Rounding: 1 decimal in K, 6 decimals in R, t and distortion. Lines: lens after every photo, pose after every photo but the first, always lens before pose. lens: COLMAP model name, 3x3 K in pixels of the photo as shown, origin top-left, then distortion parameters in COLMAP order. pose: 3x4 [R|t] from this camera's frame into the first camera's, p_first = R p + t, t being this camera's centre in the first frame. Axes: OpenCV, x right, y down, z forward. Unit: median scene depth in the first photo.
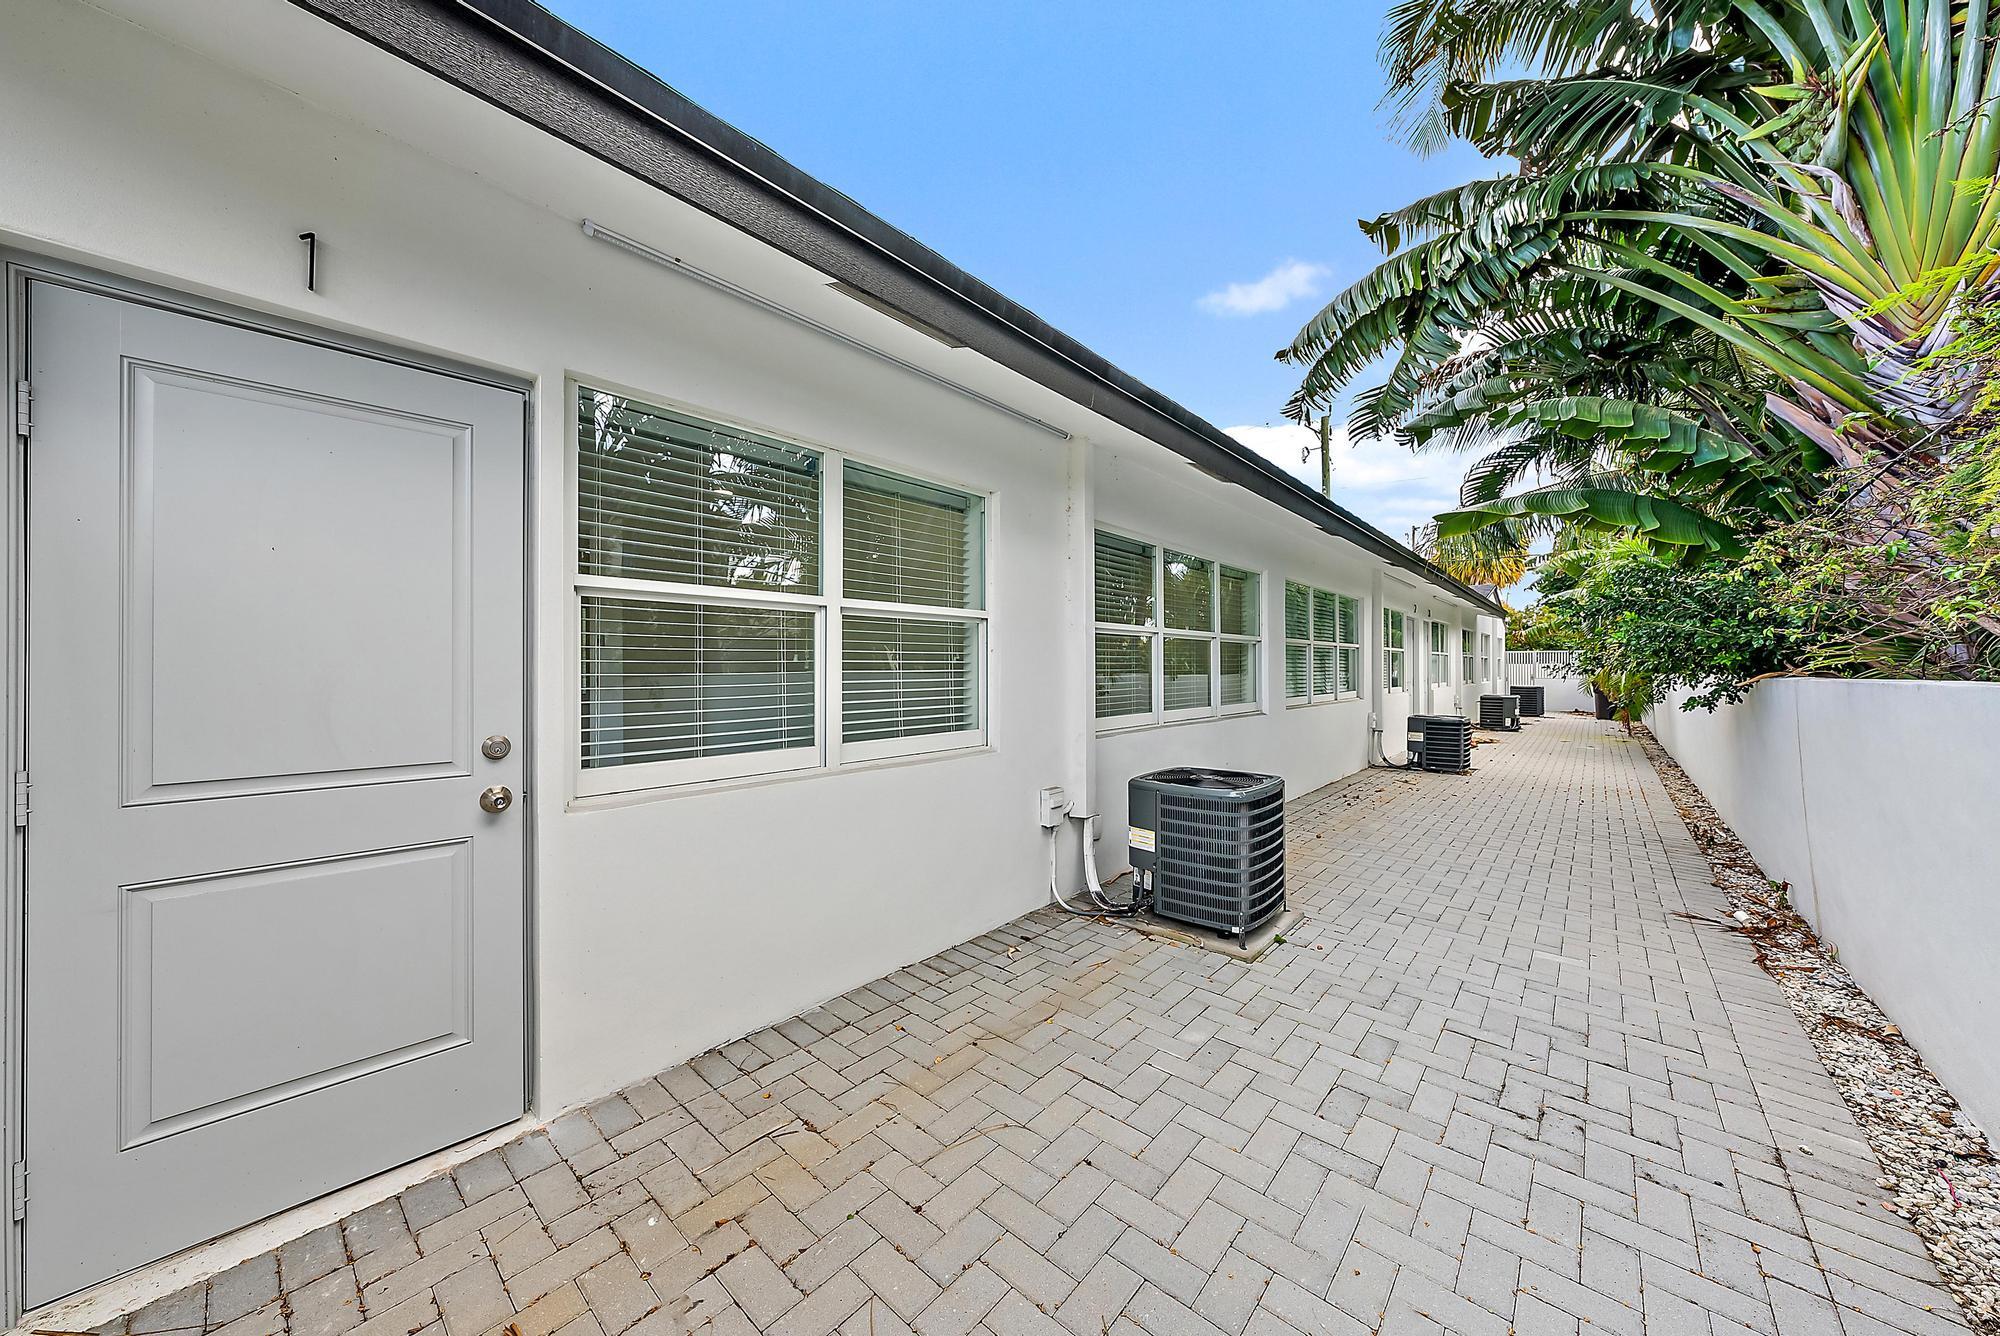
lens RADIAL K [[678.9, 0, 988.7], [0, 678.9, 665.6], [0, 0, 1]] dist [0.006473, -0.000105]
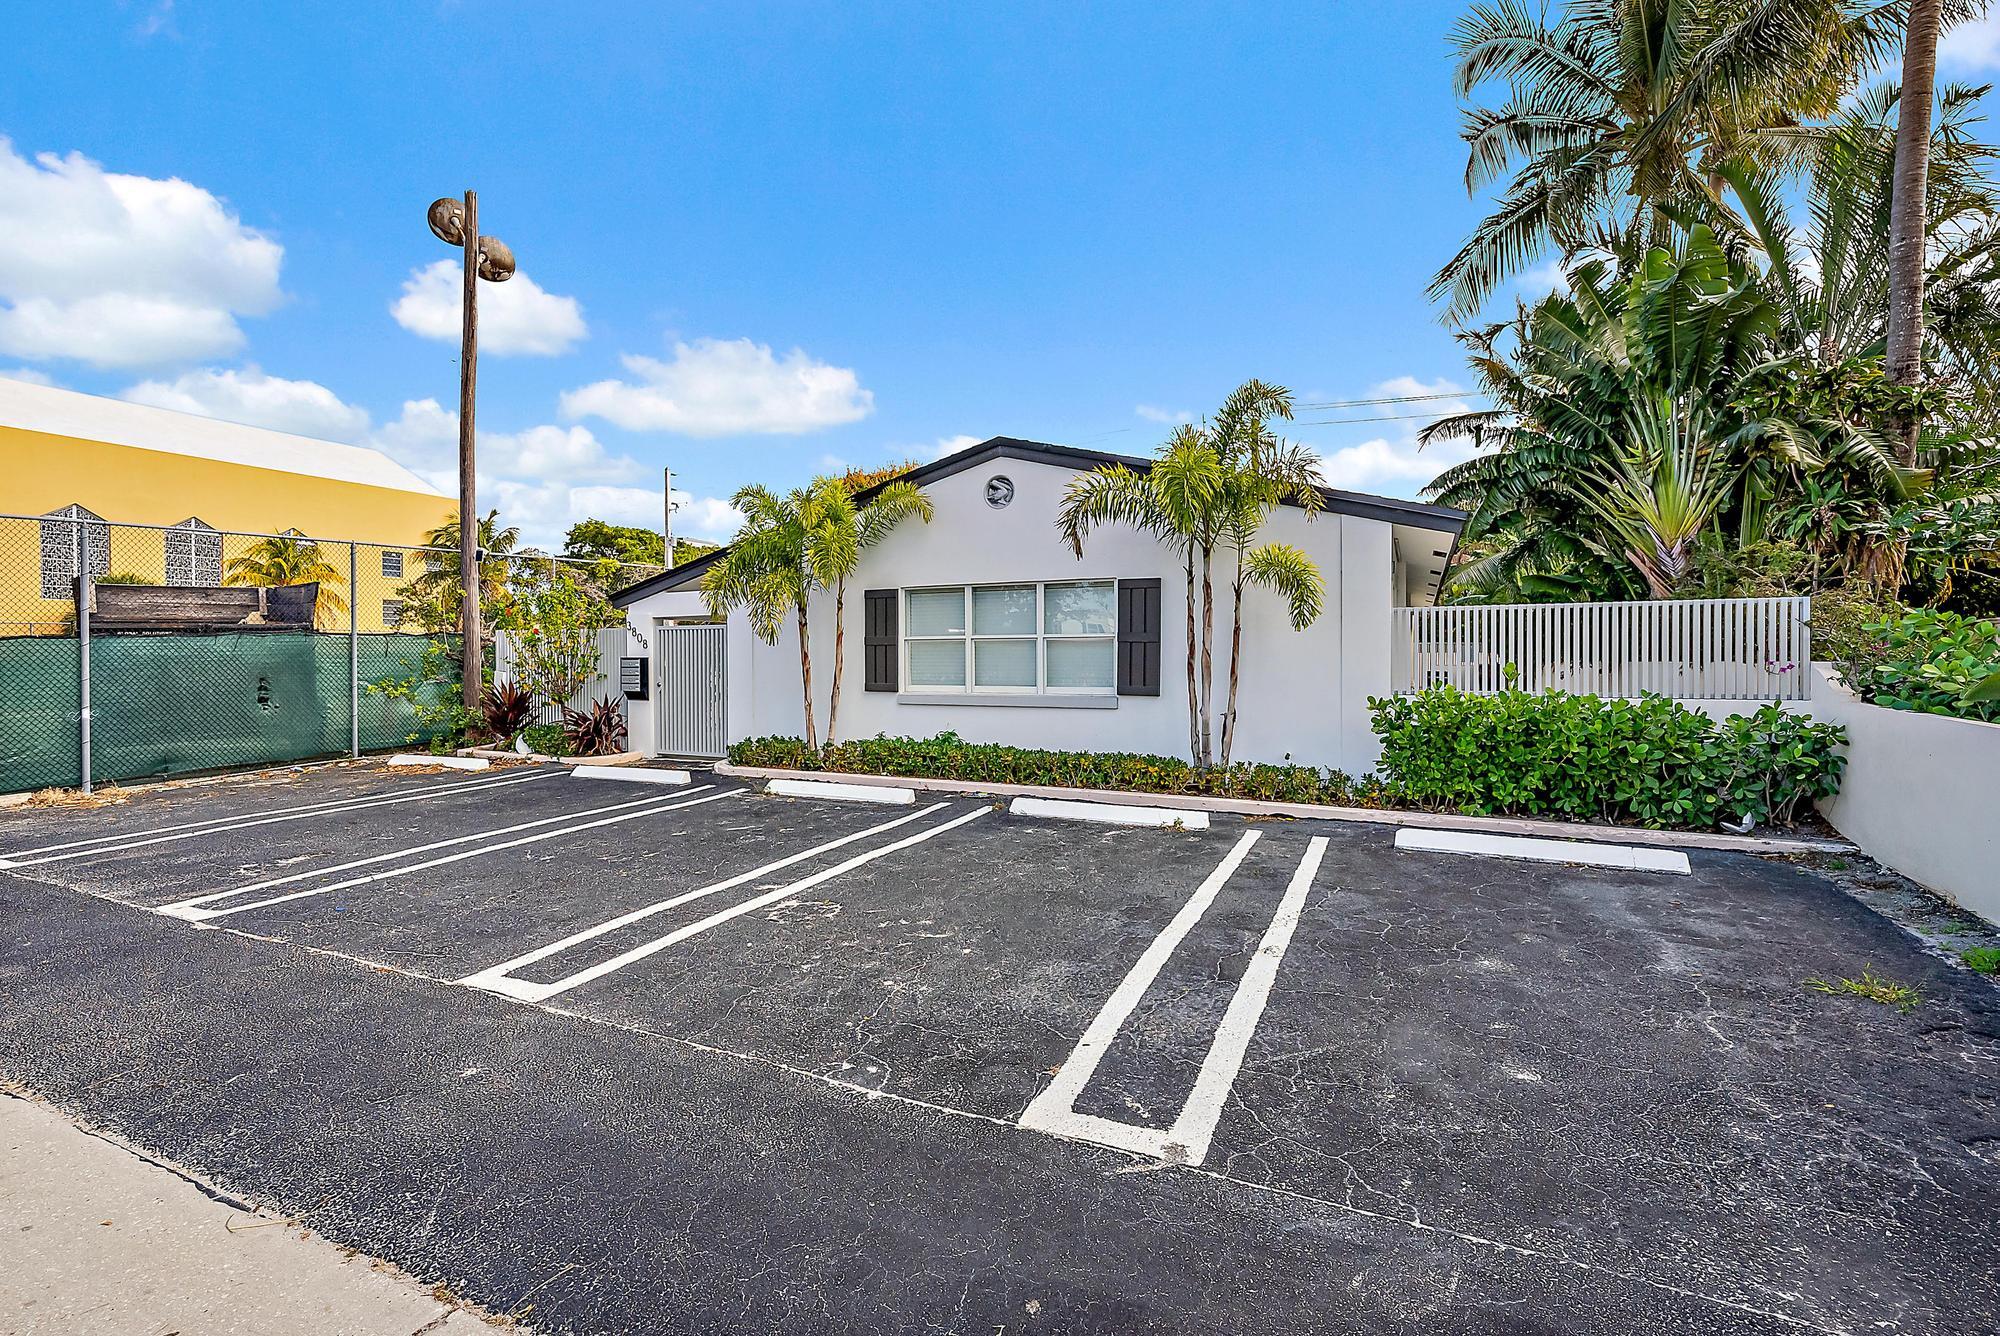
lens RADIAL K [[860.6, 0, 1005.1], [0, 860.6, 662.5], [0, 0, 1]] dist [-0.008547, -0.000196]
pose [[0.958843, -0.001450, 0.283932, -2.705256], [-0.000378, 0.999980, 0.006383, -0.000502], [-0.283935, -0.006228, 0.958823, -1.907236]]
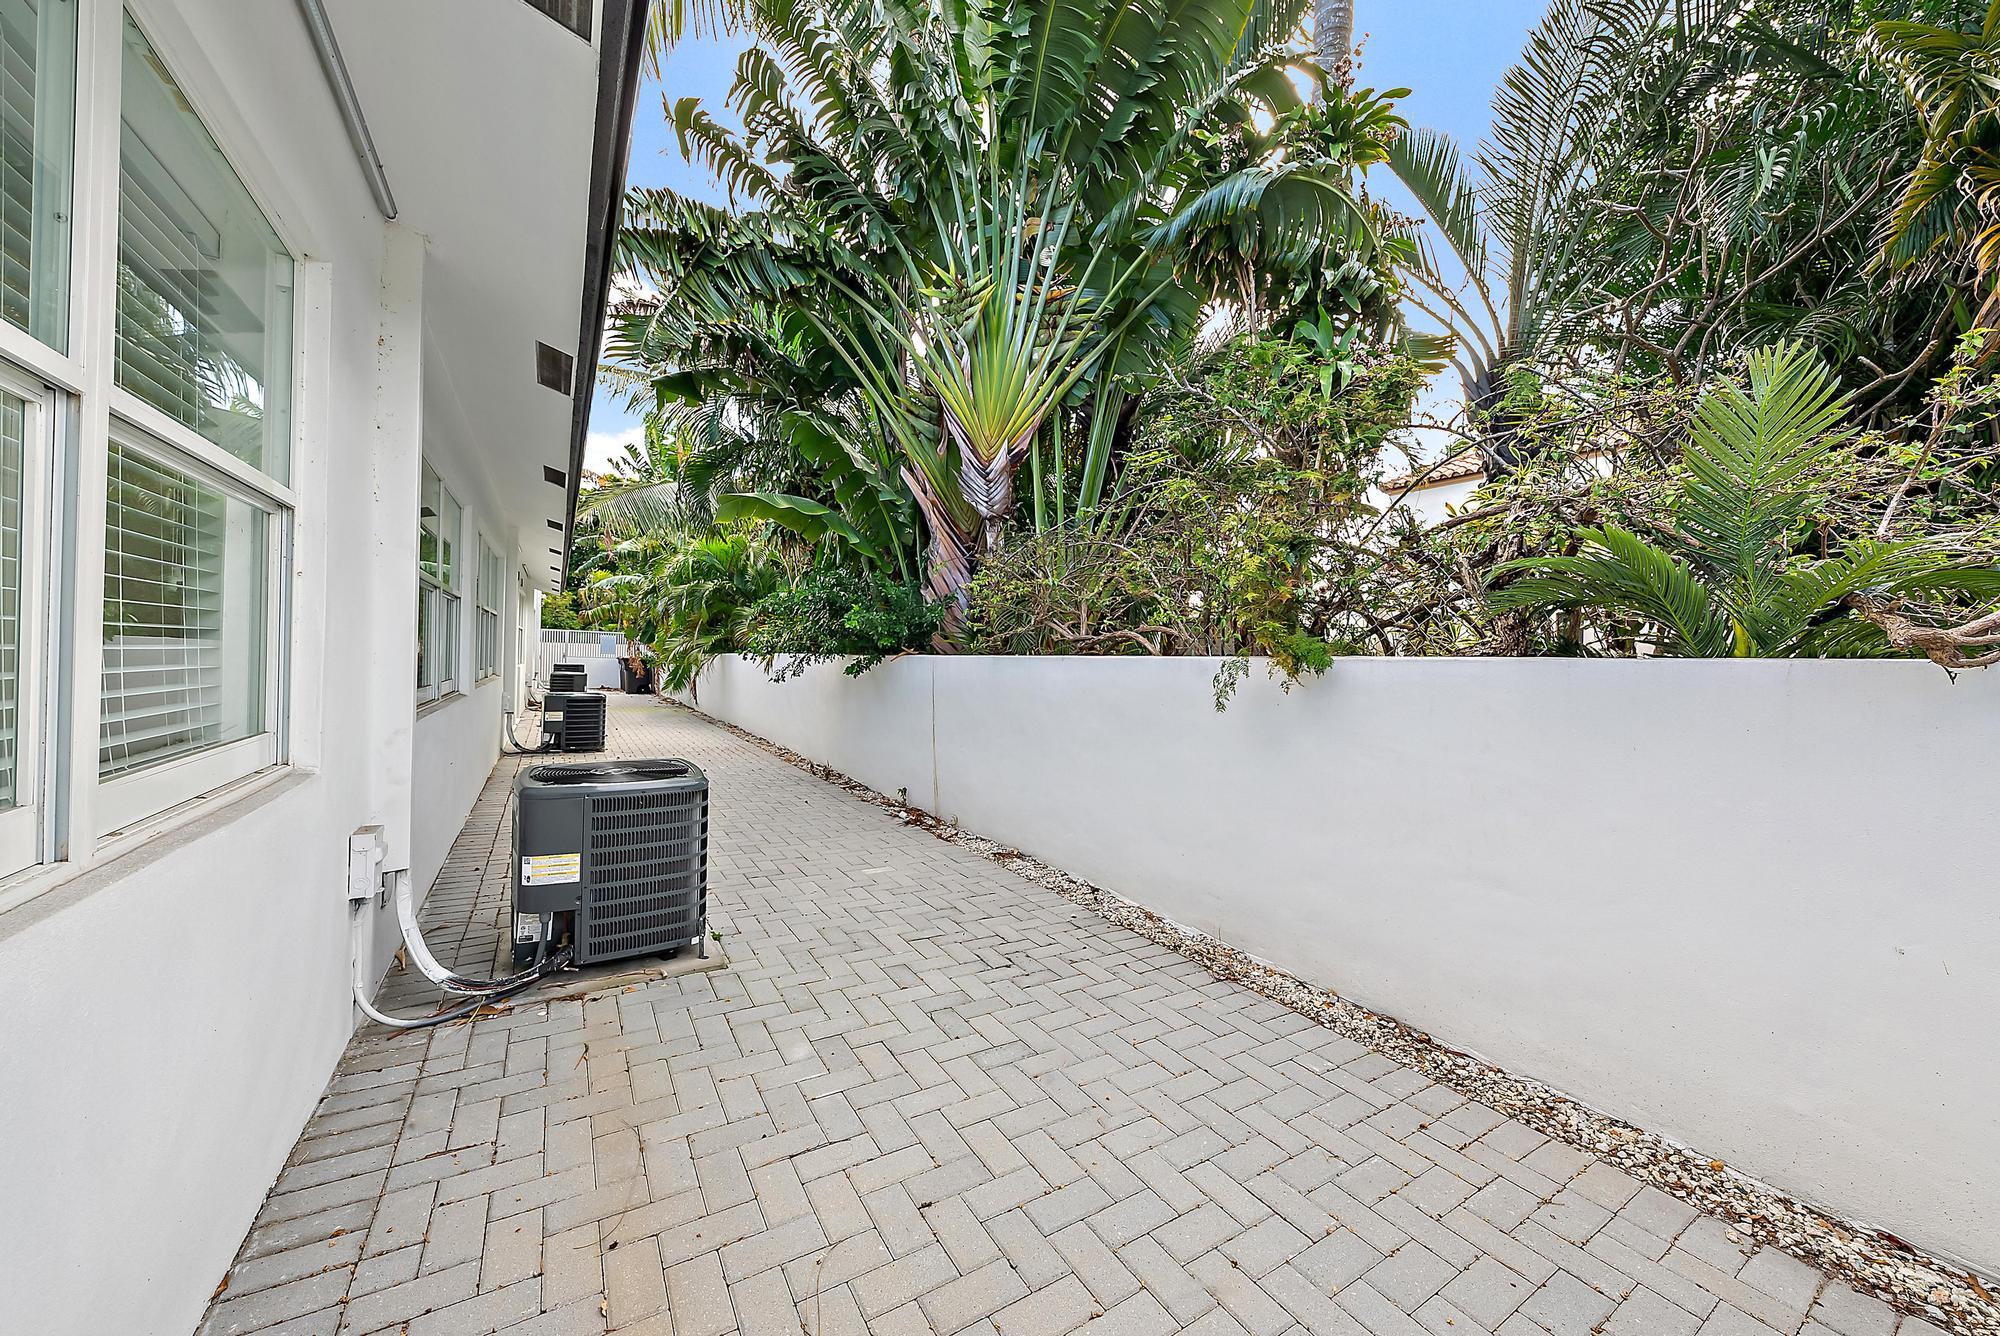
lens RADIAL K [[730.3, 0, 1006.7], [0, 730.3, 667.4], [0, 0, 1]] dist [0.002780, -0.000024]
pose [[0.281192, 0.002372, 0.959649, -0.459199], [-0.033824, 0.999400, 0.007441, 0.034454], [-0.959055, -0.034551, 0.281104, 0.442212]]
